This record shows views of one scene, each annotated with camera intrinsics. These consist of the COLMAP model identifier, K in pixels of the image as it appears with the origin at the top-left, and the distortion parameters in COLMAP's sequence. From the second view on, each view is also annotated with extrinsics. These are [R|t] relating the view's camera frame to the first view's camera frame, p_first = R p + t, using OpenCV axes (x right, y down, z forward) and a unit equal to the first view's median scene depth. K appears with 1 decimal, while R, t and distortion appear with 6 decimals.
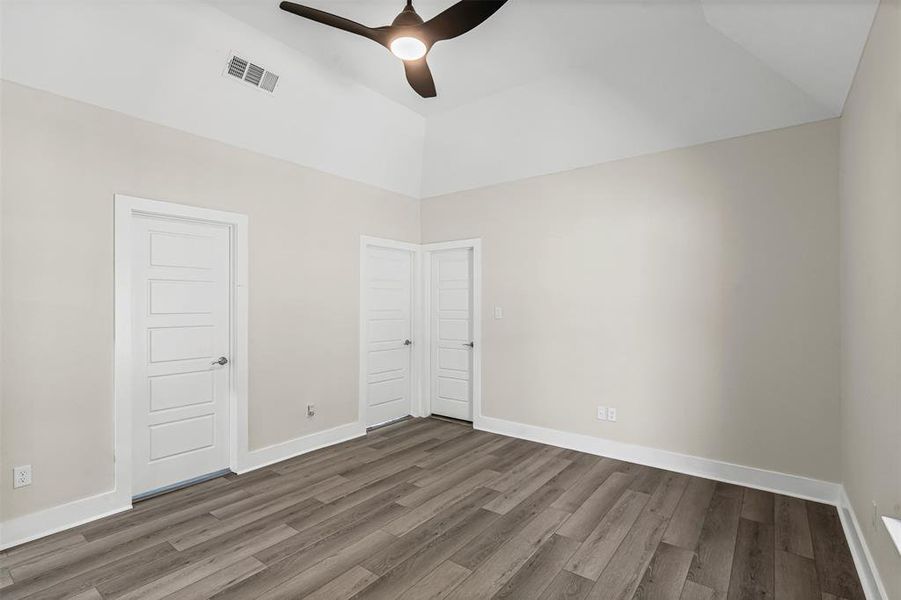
lens RADIAL K [[435.3, 0, 446.0], [0, 435.3, 305.0], [0, 0, 1]] dist [0.002413, 0.000315]
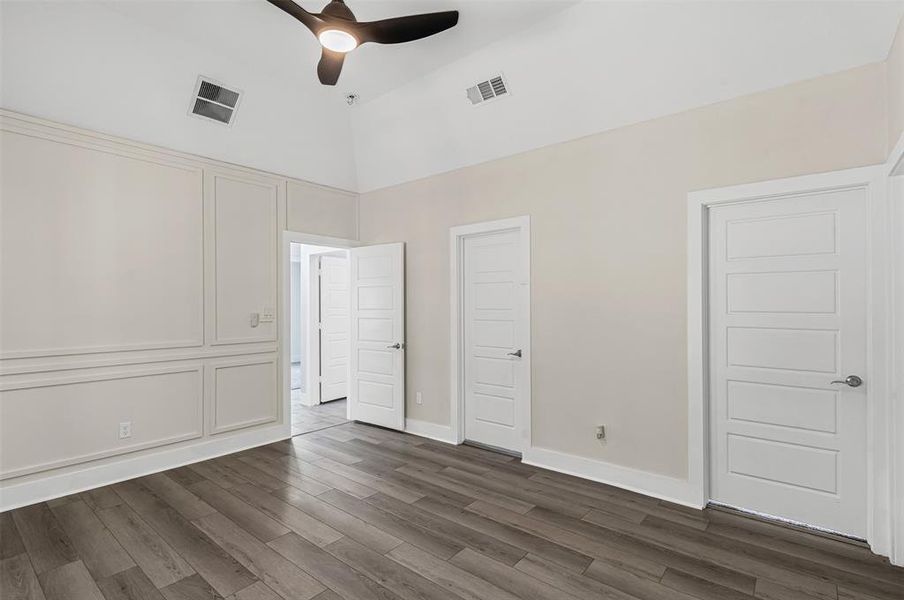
lens RADIAL K [[436.7, 0, 447.5], [0, 436.7, 305.0], [0, 0, 1]] dist [0.002413, 0.000315]
pose [[-0.049448, -0.000131, -0.998777, 0.633750], [0.003487, 0.999994, -0.000304, 0.005987], [0.998771, -0.003498, -0.049447, 0.928027]]
